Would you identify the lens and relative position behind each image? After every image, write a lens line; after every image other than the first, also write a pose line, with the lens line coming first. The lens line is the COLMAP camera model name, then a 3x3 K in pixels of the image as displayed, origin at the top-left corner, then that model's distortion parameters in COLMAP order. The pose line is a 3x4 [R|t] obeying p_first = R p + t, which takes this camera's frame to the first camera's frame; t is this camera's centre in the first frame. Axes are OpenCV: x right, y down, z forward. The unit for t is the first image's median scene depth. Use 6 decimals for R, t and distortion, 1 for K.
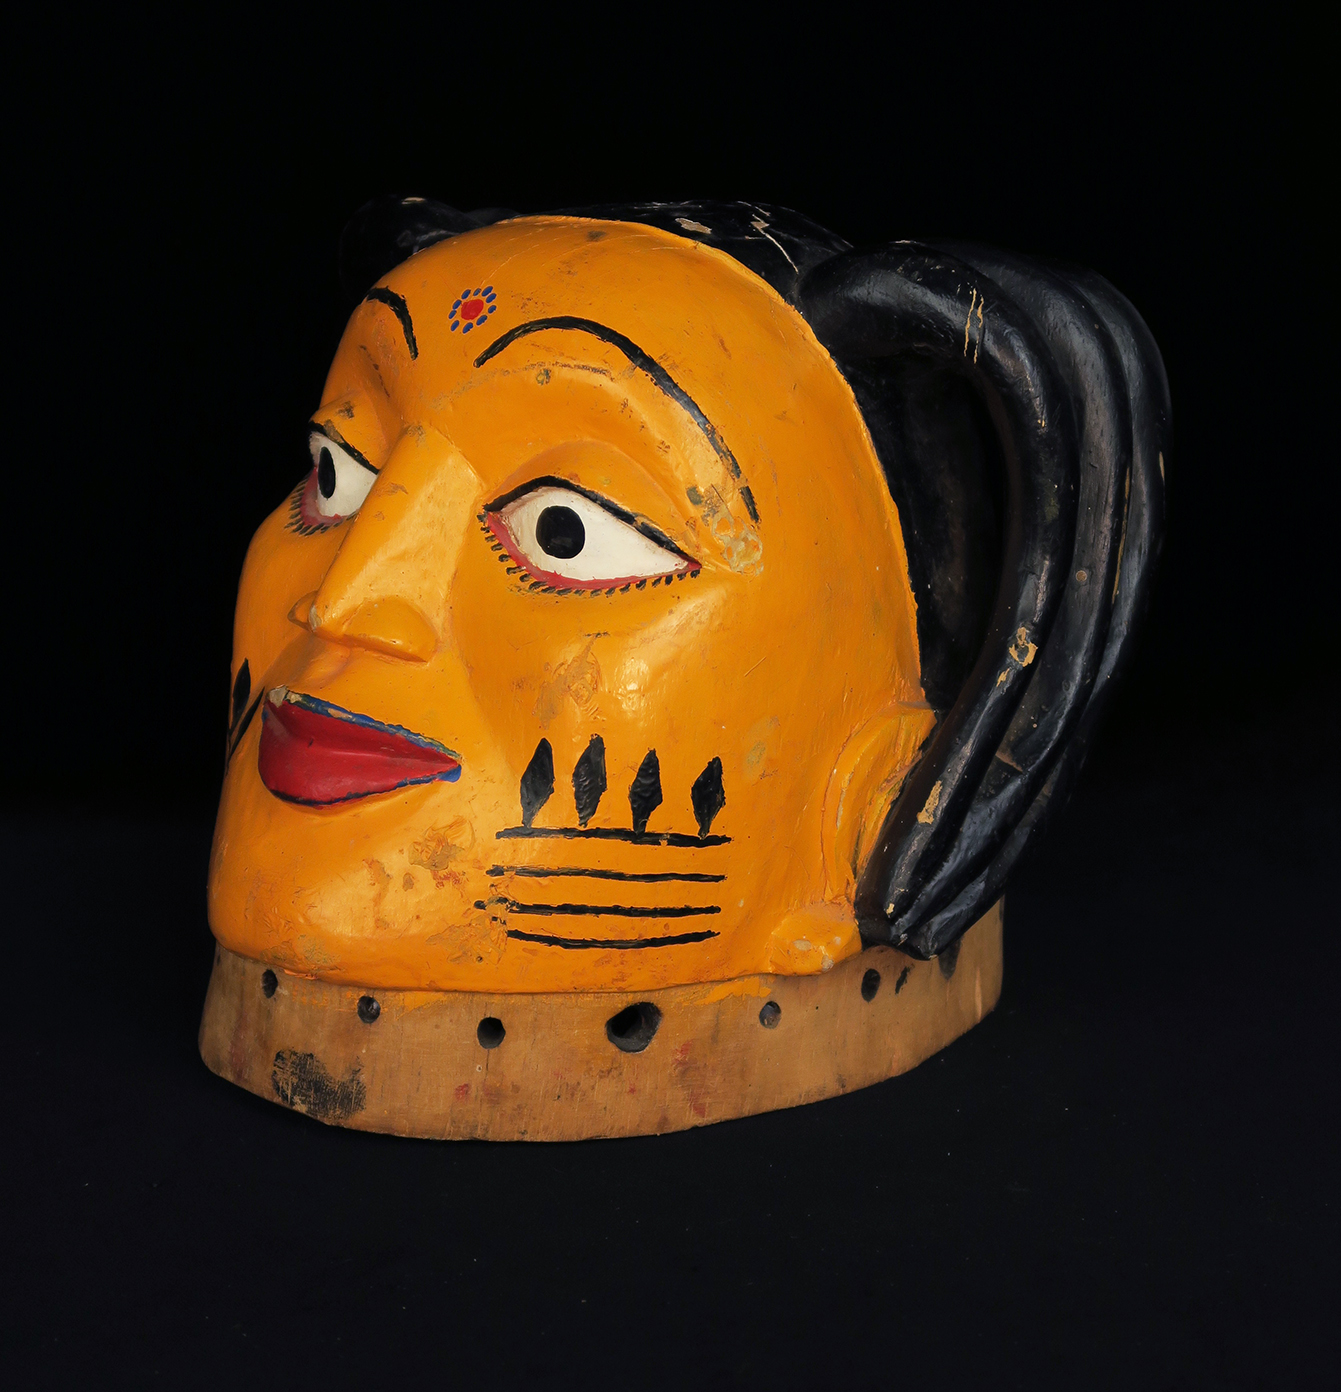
lens RADIAL K [[3792.7, 0, 673.7], [0, 3792.7, 726.3], [0, 0, 1]] dist [0.031925, 0.014780]
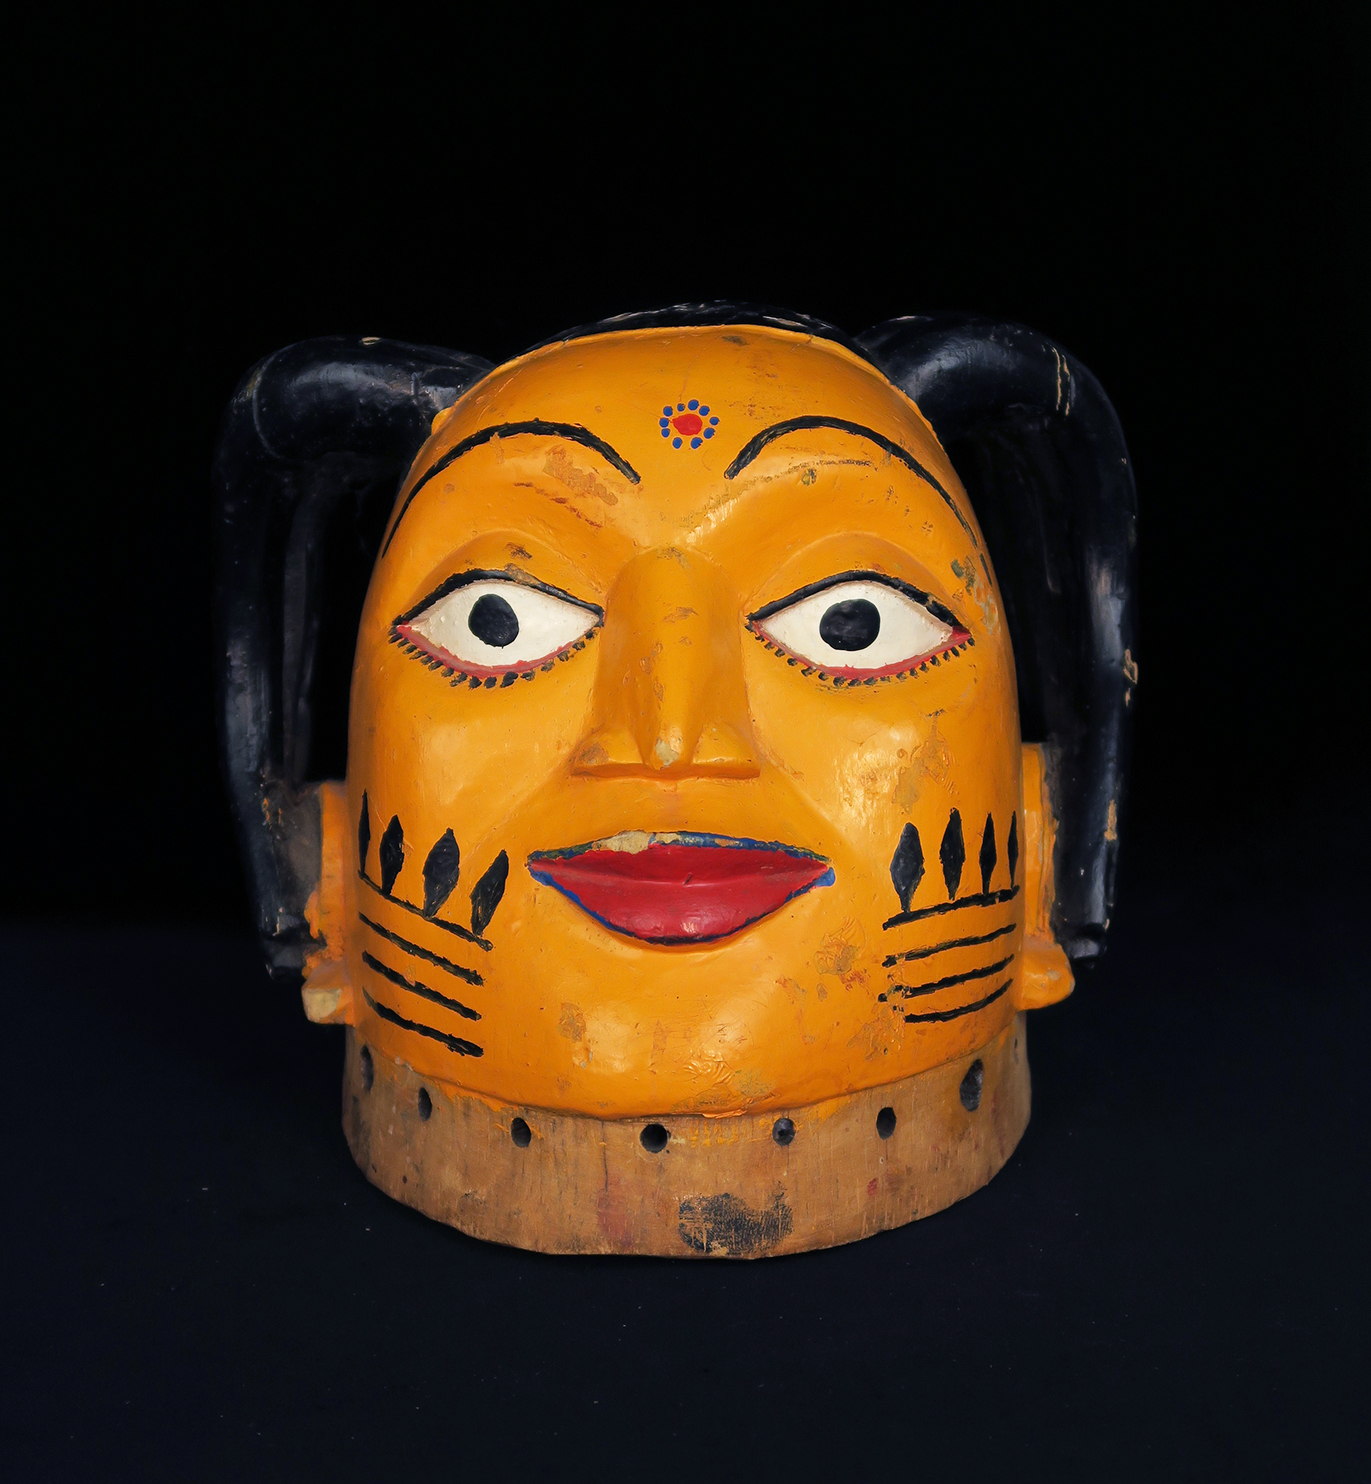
lens RADIAL K [[3835.2, 0, 688.2], [0, 3835.2, 836.1], [0, 0, 1]] dist [0.040052, 0.128822]
pose [[0.726880, -0.190487, 0.659819, -0.746762], [0.196110, 0.978331, 0.066399, -0.072336], [-0.658169, 0.081133, 0.748486, 0.261828]]
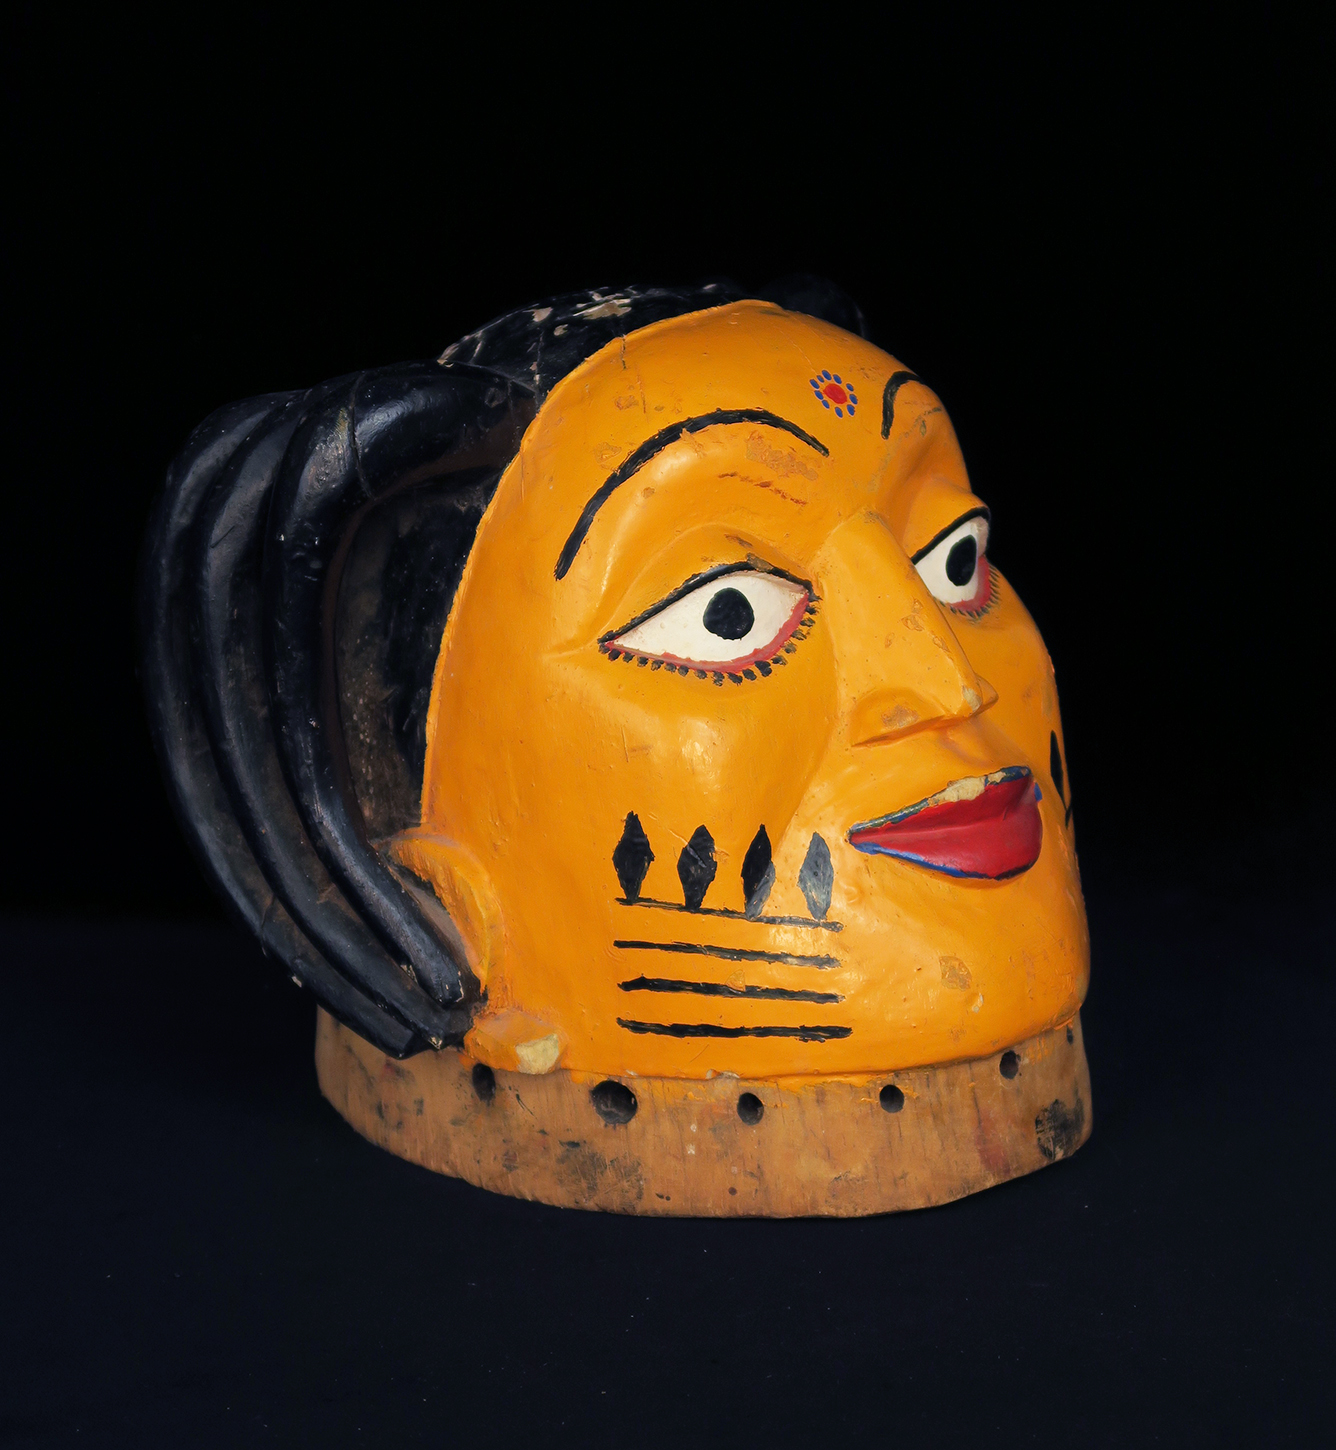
lens RADIAL K [[3747.3, 0, 670.6], [0, 3747.3, 816.9], [0, 0, 1]] dist [0.040052, 0.128822]
pose [[-0.012308, -0.274005, 0.961650, -1.070278], [0.291394, 0.918997, 0.265581, -0.290588], [-0.956524, 0.283487, 0.068532, 1.020944]]
